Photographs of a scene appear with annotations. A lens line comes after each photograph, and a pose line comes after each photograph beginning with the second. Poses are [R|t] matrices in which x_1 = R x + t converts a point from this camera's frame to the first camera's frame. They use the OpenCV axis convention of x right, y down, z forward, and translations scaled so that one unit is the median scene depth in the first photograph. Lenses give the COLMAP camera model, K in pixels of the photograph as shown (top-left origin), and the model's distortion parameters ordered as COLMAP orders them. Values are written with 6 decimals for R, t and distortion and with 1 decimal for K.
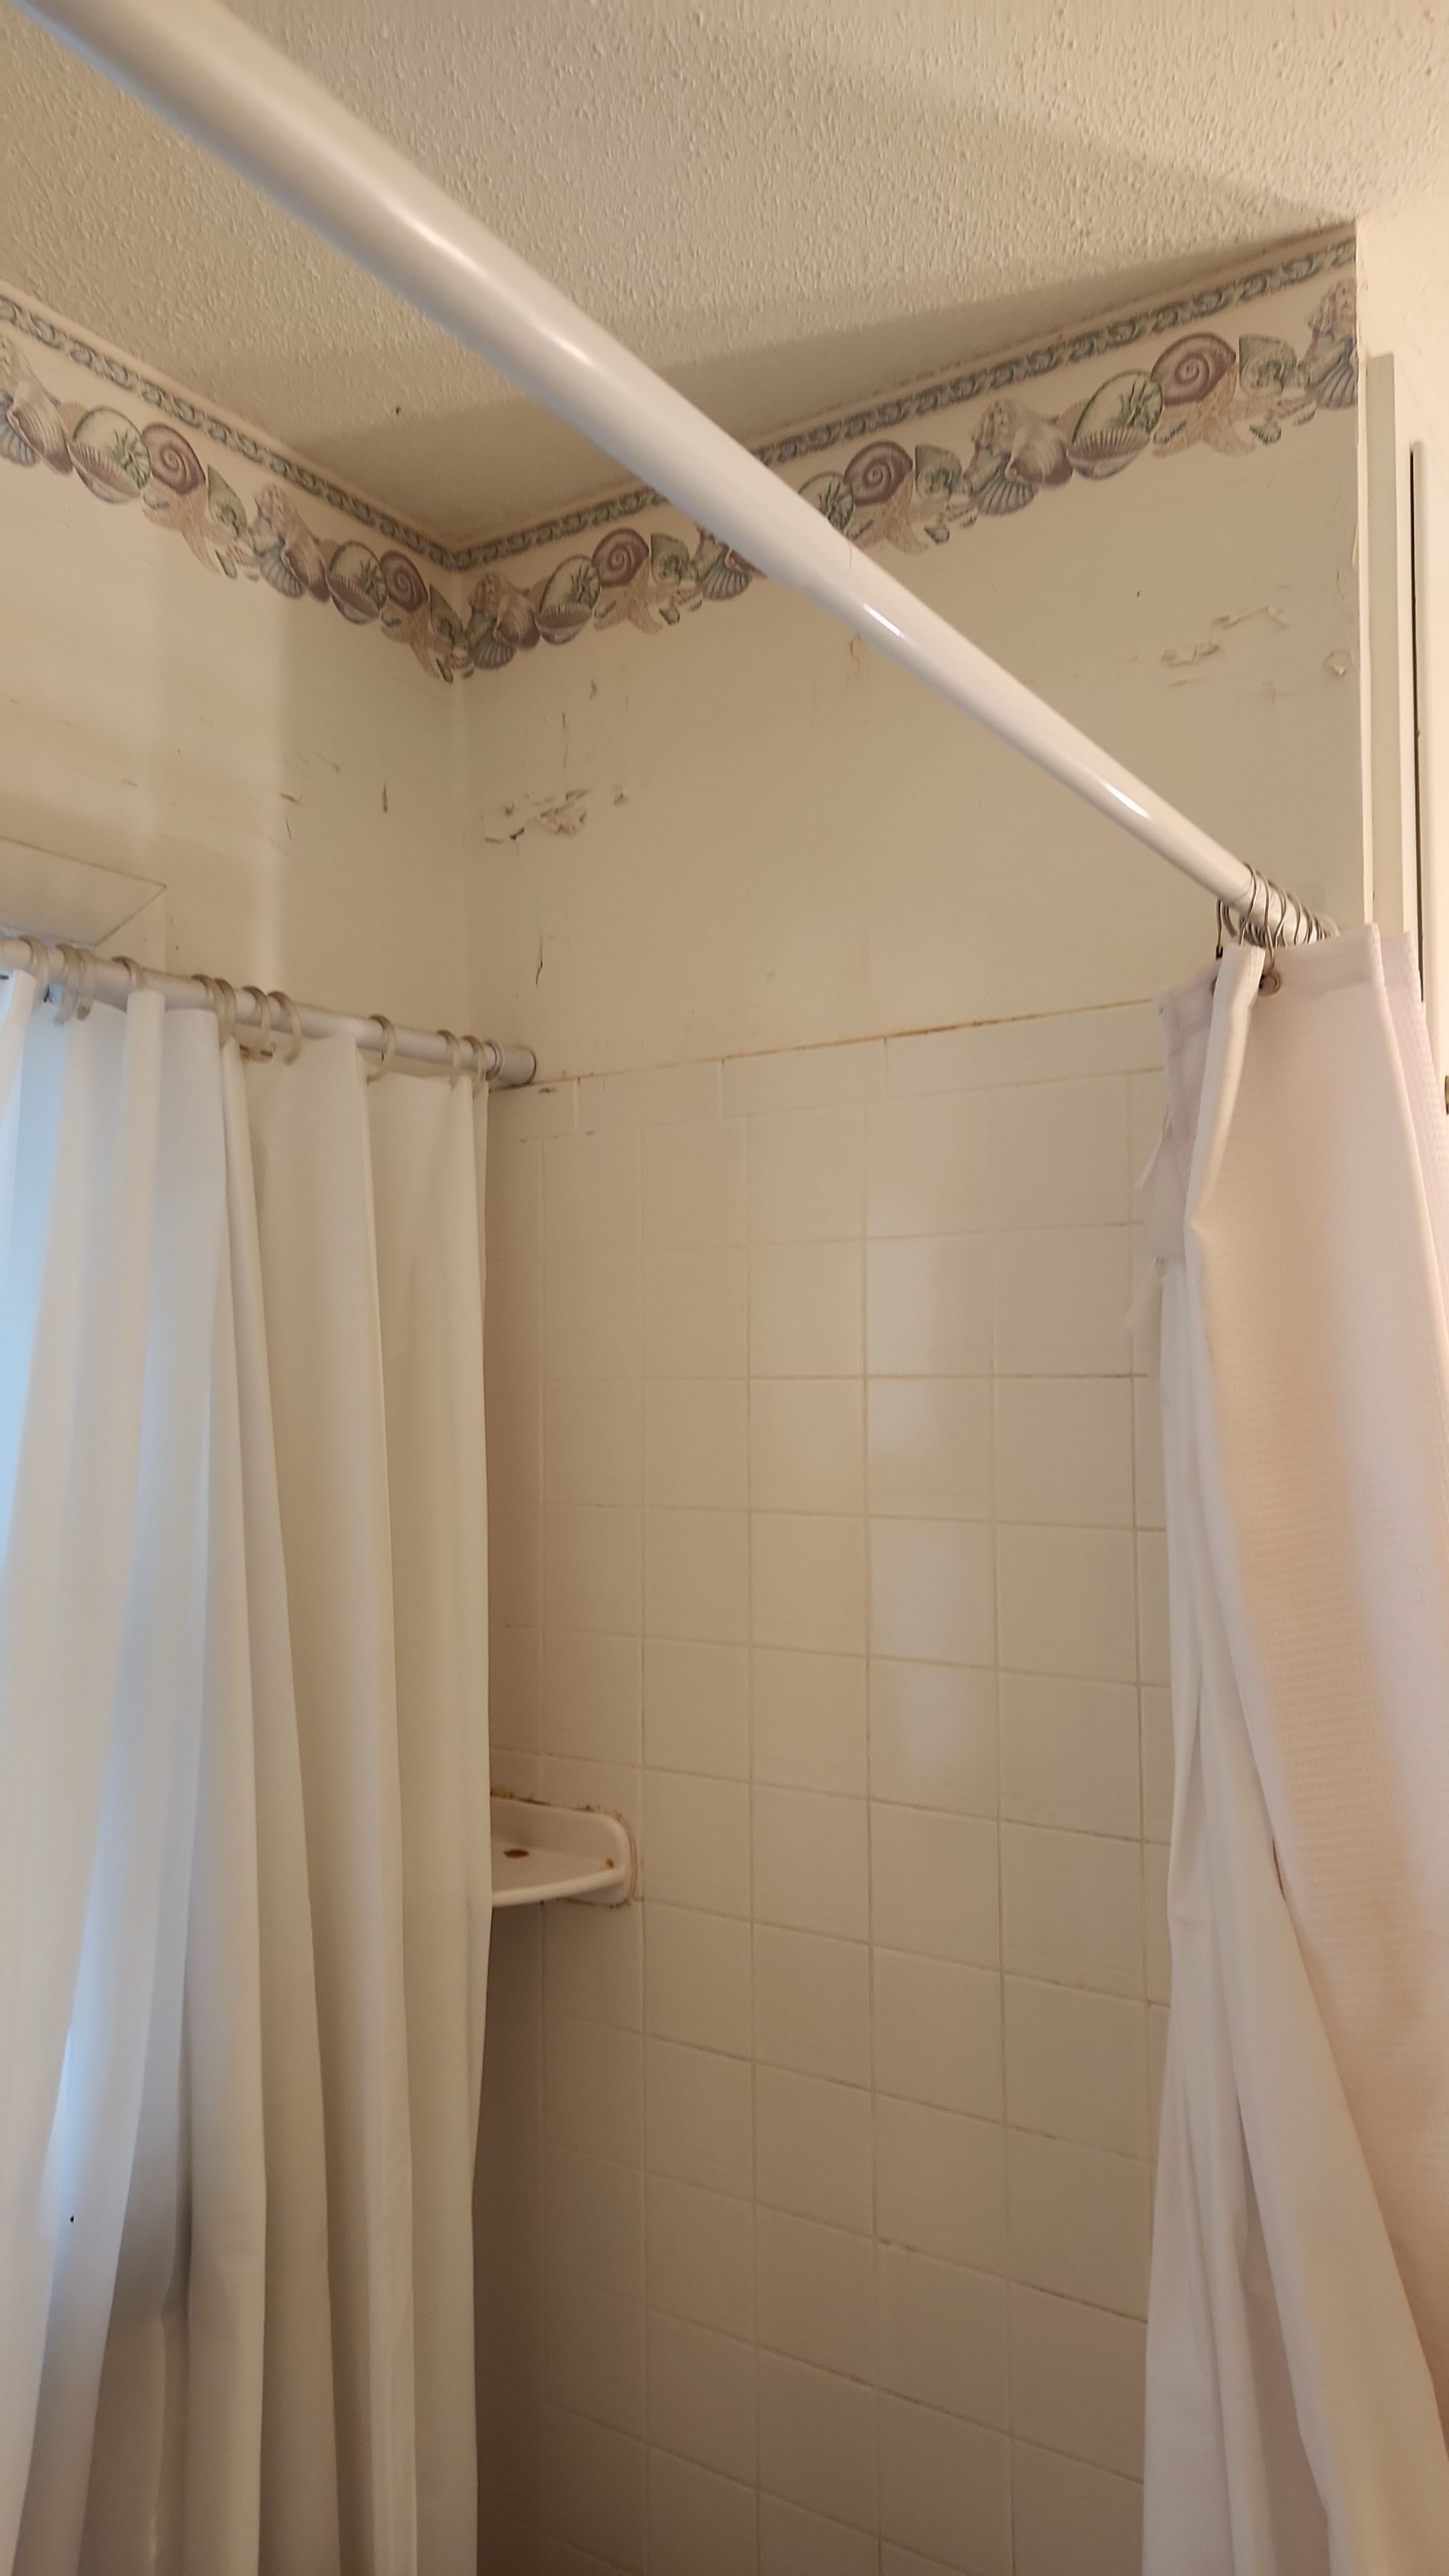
lens RADIAL K [[1729.0, 0, 720.6], [0, 1729.0, 1310.3], [0, 0, 1]] dist [0.080107, -0.080245]
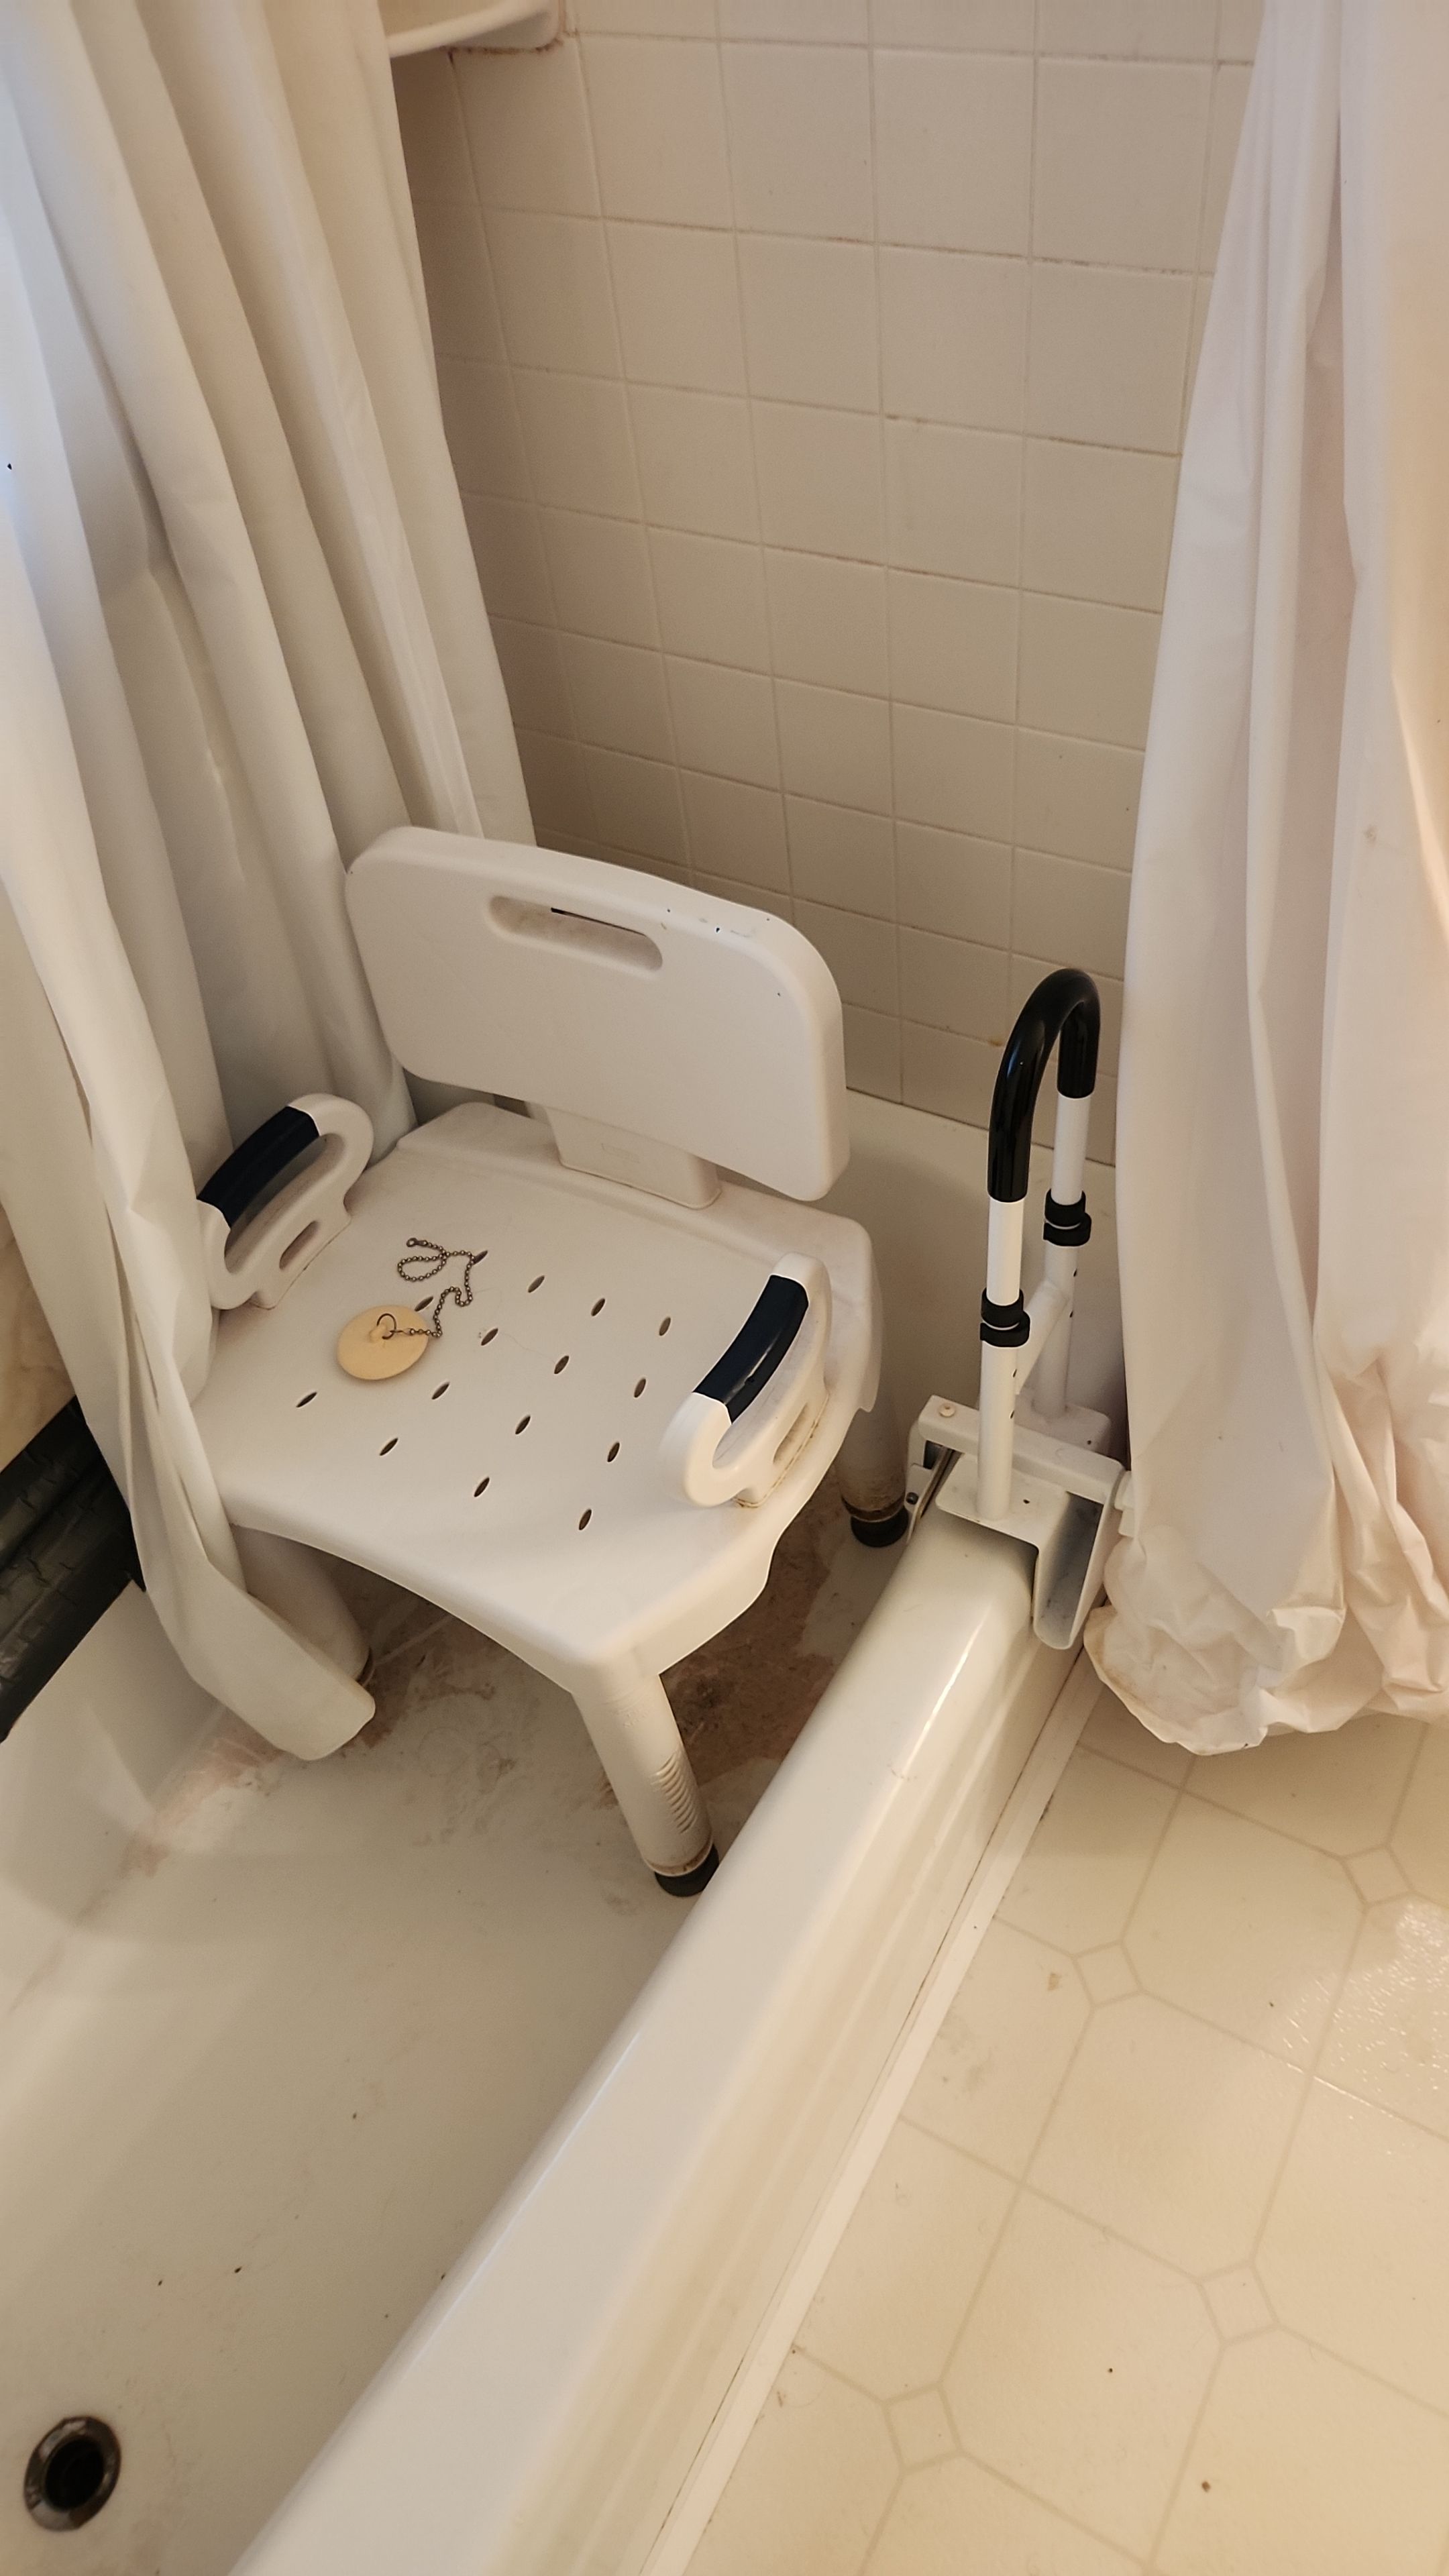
lens RADIAL K [[1714.5, 0, 729.6], [0, 1714.5, 1283.3], [0, 0, 1]] dist [0.066905, -0.062420]
pose [[0.994115, -0.106474, -0.019973, -0.021592], [0.083645, 0.637254, 0.766101, 0.104600], [-0.068842, -0.763263, 0.642410, 0.060985]]
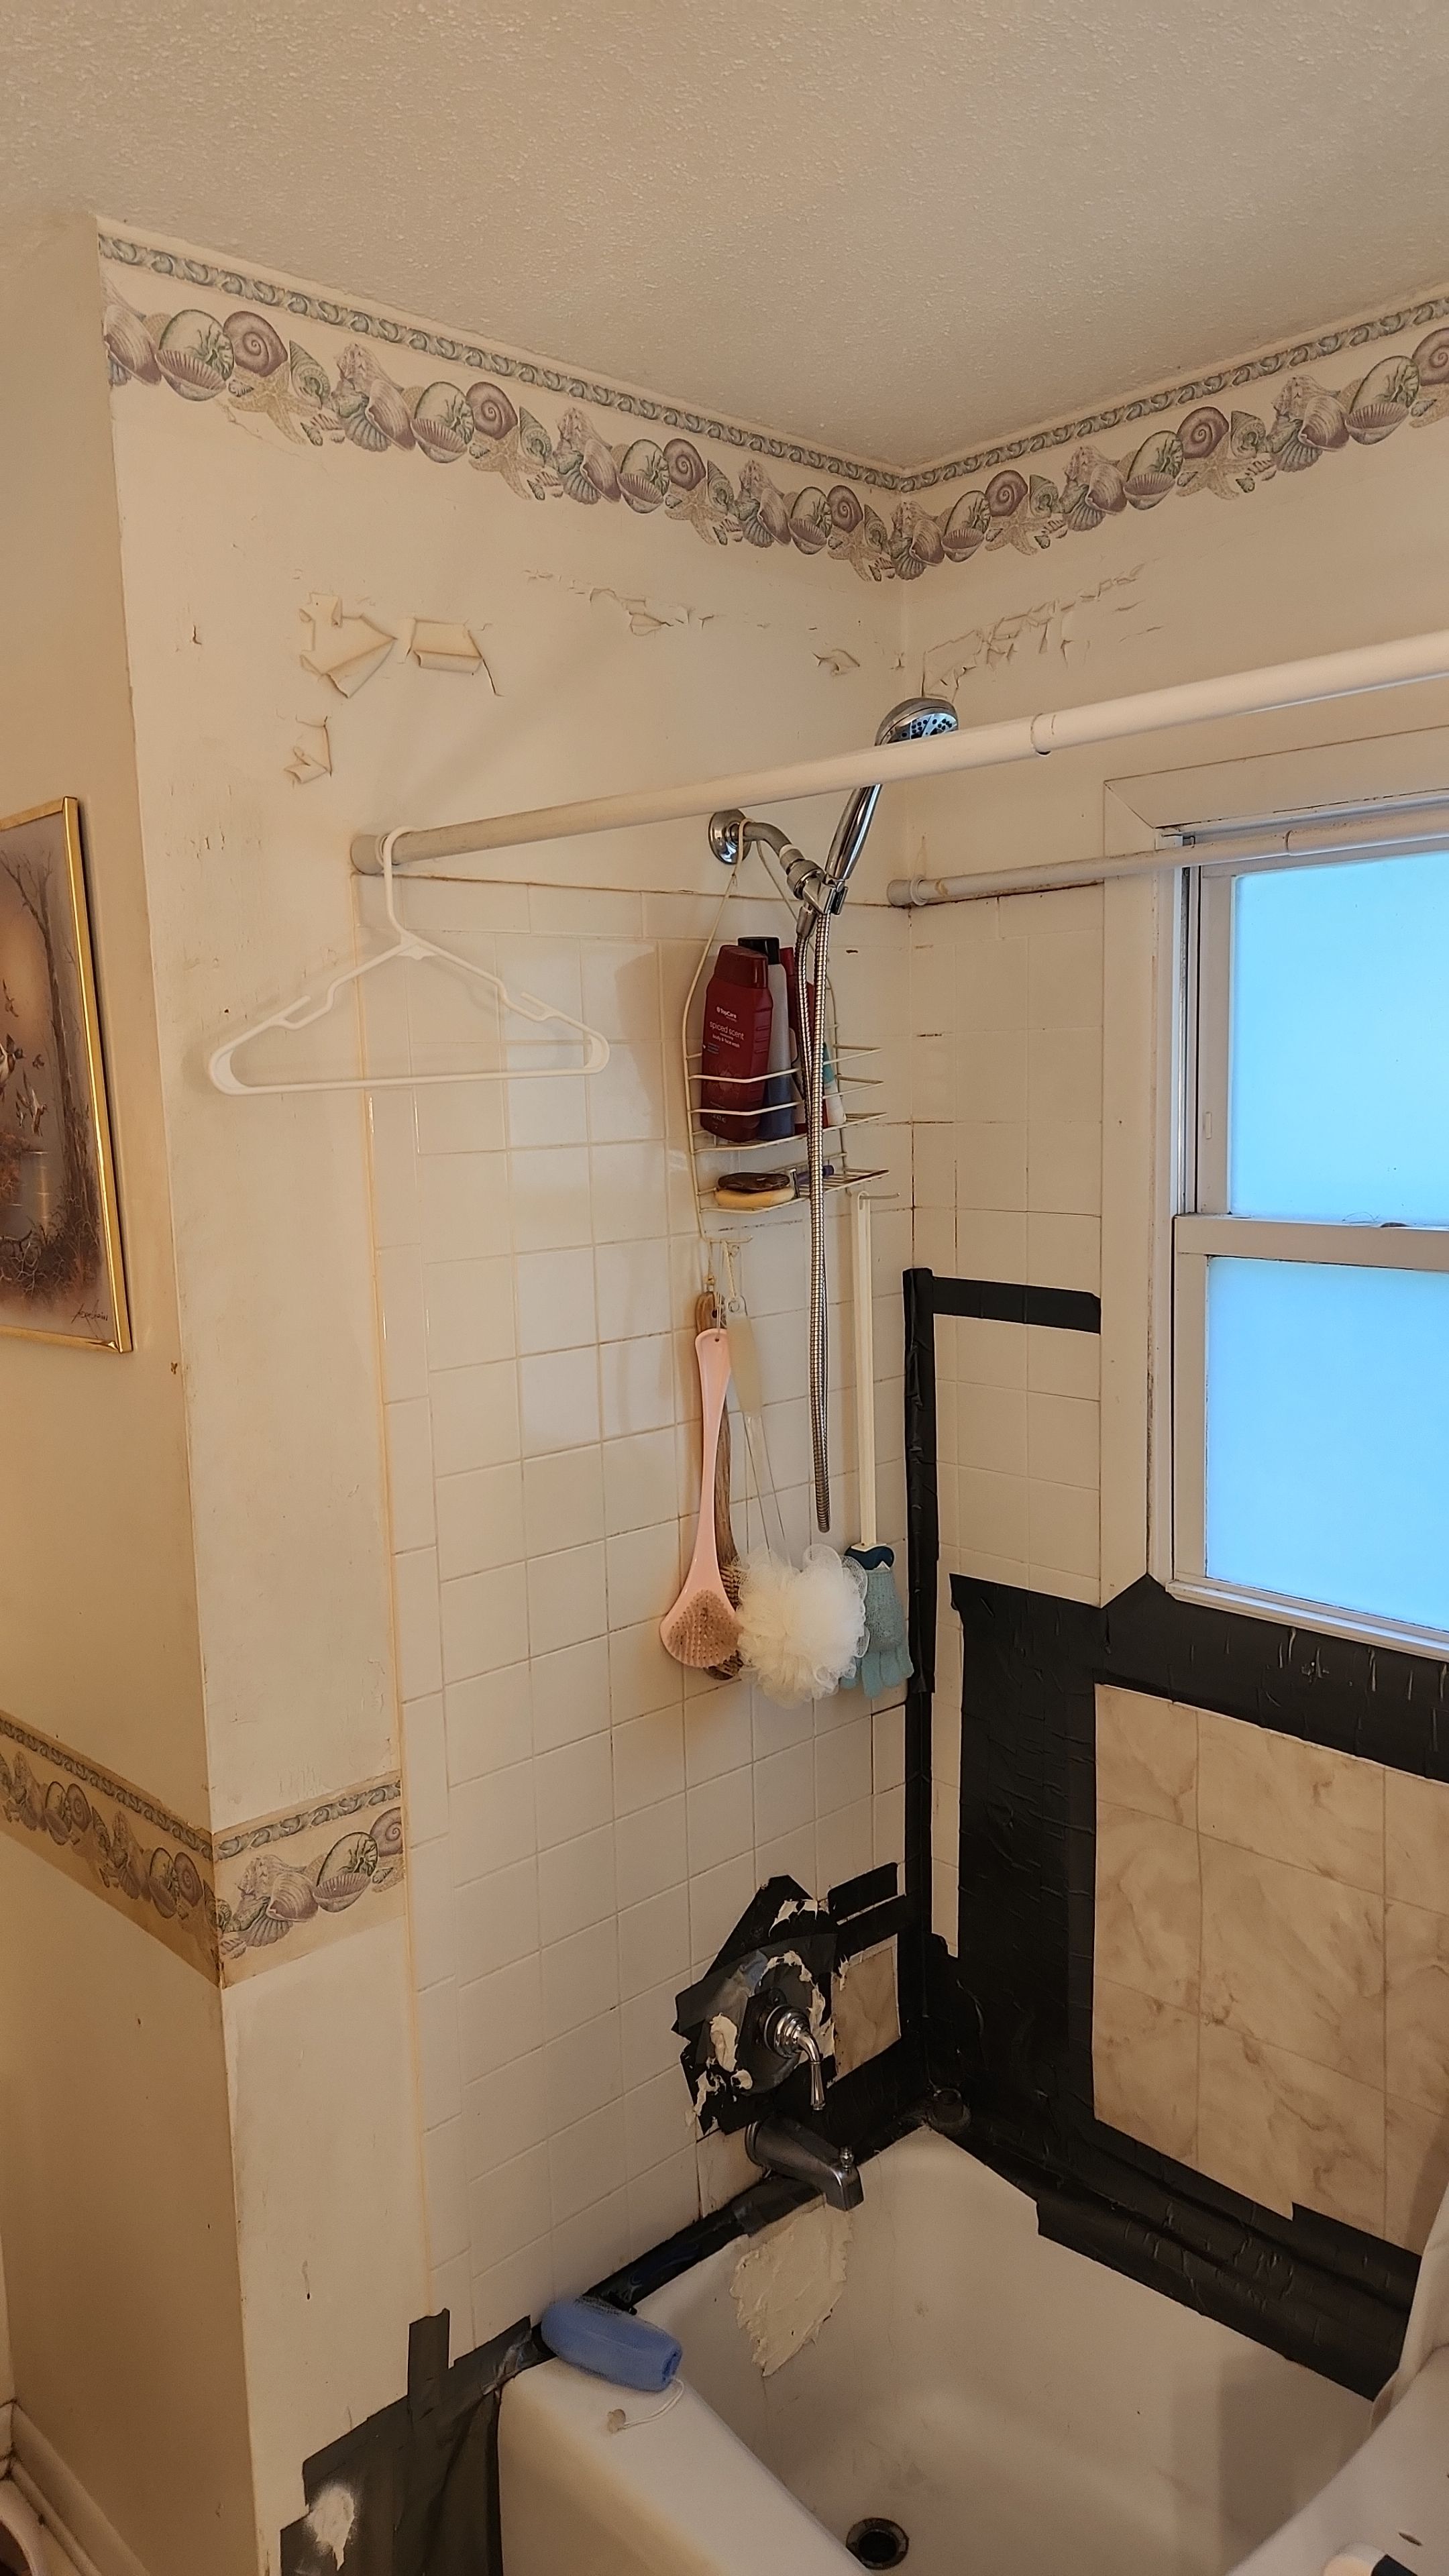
lens RADIAL K [[1729.0, 0, 719.0], [0, 1729.0, 1296.5], [0, 0, 1]] dist [0.080107, -0.080245]
pose [[-0.231368, 0.146263, -0.961809, 0.857400], [0.070662, 0.988549, 0.133331, -0.051620], [0.970297, -0.037115, -0.239054, 0.466764]]
